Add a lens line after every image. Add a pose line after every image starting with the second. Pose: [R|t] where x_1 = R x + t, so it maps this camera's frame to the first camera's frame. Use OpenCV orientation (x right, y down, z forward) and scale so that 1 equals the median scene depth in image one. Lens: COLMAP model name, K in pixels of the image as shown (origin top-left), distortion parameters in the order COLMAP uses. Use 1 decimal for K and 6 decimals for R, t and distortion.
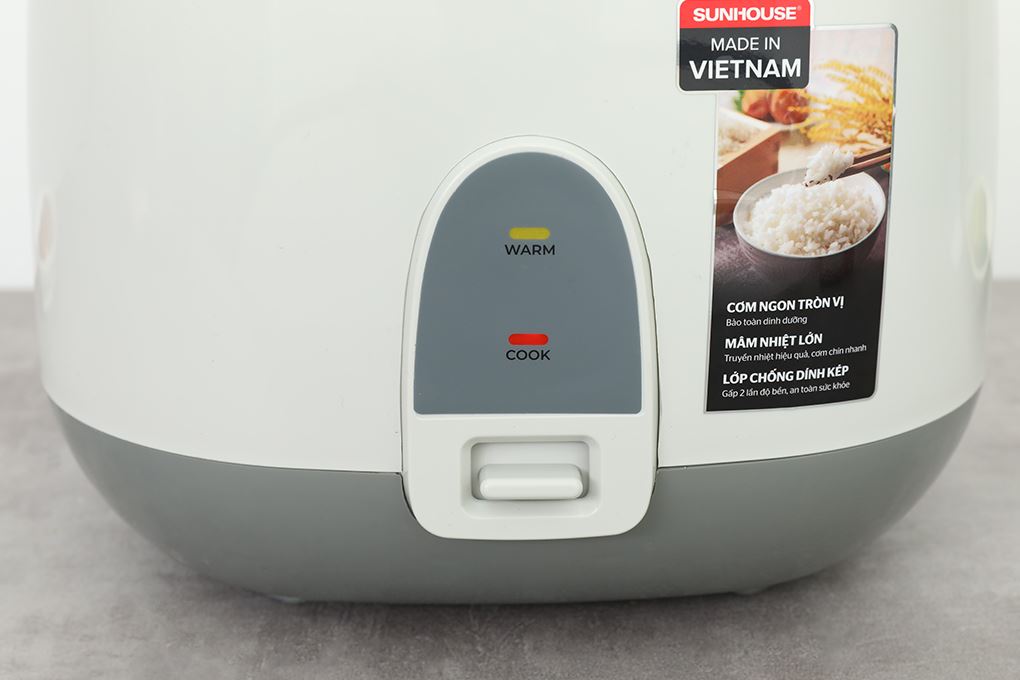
lens RADIAL K [[1981.0, 0, 510.2], [0, 1981.0, 346.2], [0, 0, 1]] dist [0.421089, 0.000000]
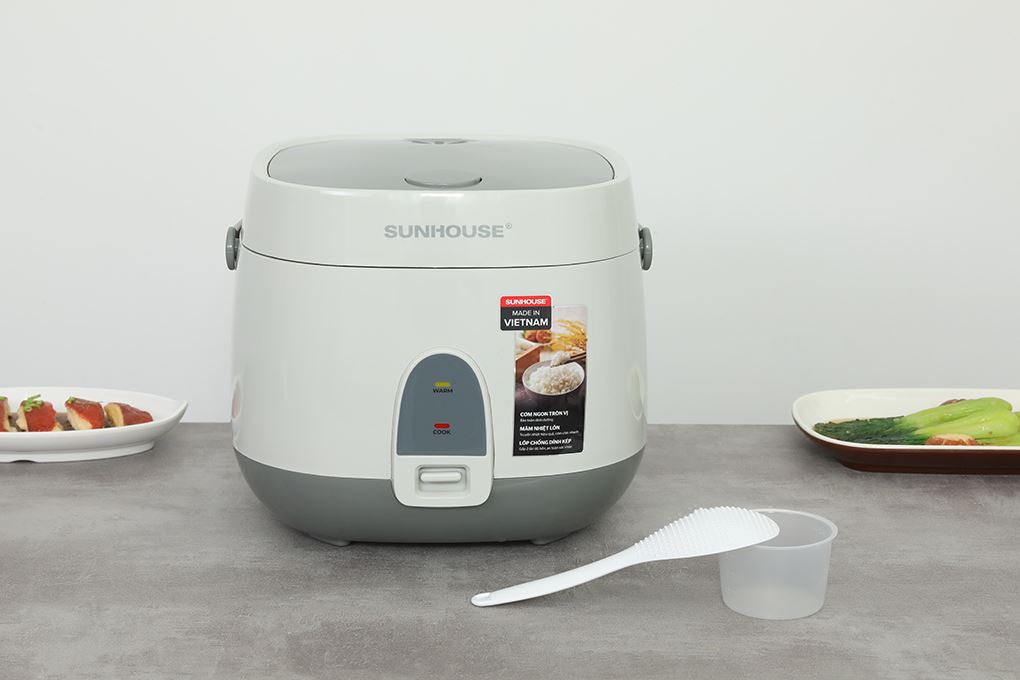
lens RADIAL K [[1953.2, 0, 509.7], [0, 1953.2, 342.3], [0, 0, 1]] dist [0.096620, 0.000000]
pose [[0.999073, 0.005480, 0.042706, -0.011542], [-0.001972, 0.996651, -0.081755, 0.092177], [-0.043011, 0.081595, 0.995737, -1.478633]]
